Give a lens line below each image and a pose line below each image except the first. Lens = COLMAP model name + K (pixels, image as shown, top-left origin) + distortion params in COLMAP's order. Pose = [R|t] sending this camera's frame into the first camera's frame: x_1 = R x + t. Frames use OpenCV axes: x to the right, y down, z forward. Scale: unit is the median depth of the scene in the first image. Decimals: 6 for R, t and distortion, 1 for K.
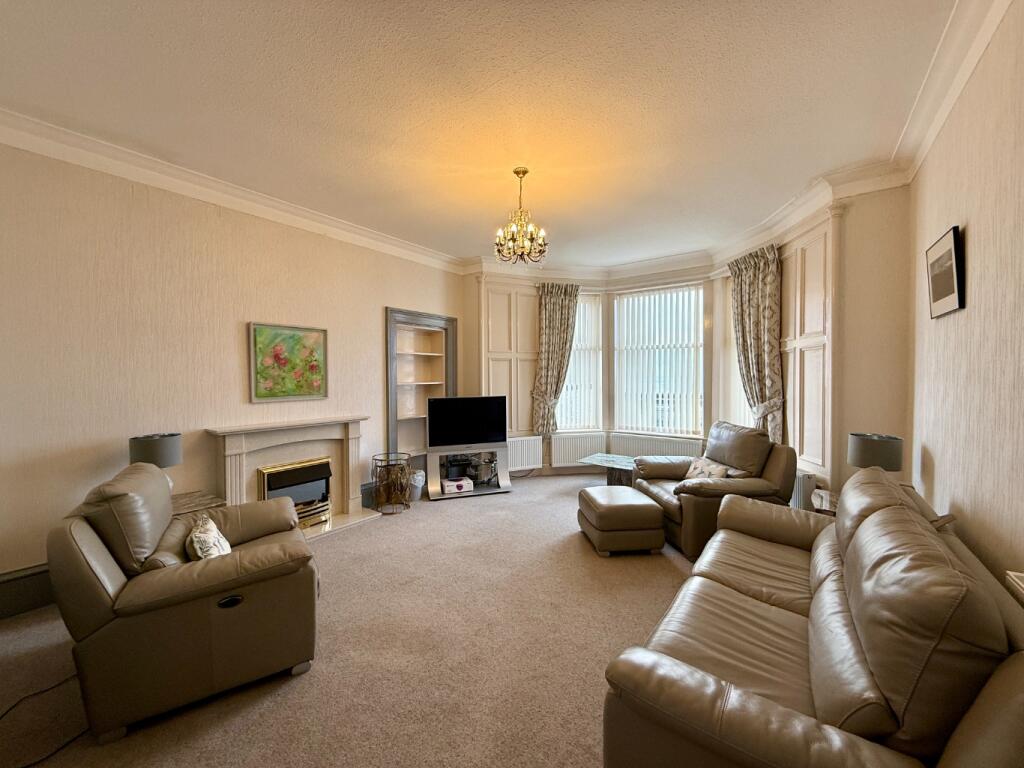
lens RADIAL K [[407.6, 0, 509.1], [0, 407.6, 382.8], [0, 0, 1]] dist [0.000032, 0.000208]
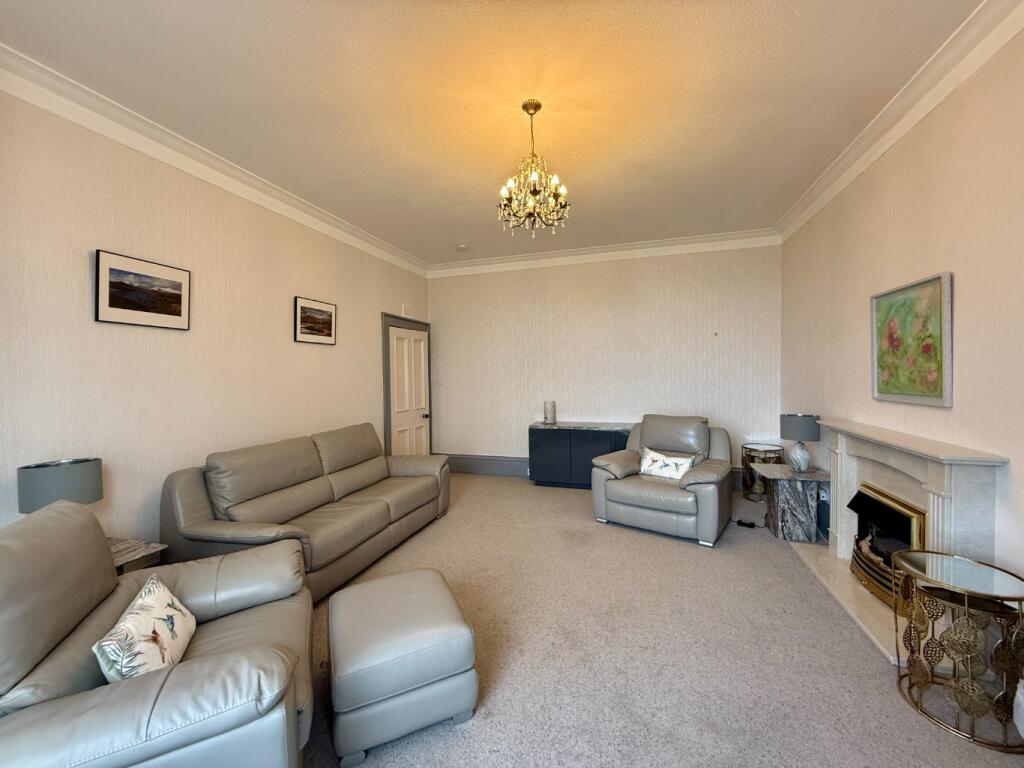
lens RADIAL K [[407.6, 0, 509.1], [0, 407.6, 382.8], [0, 0, 1]] dist [0.000032, 0.000208]
pose [[-0.947356, 0.026224, -0.319106, 0.240685], [0.013249, 0.998997, 0.042764, -0.020896], [0.319907, 0.036284, -0.946754, 1.270163]]
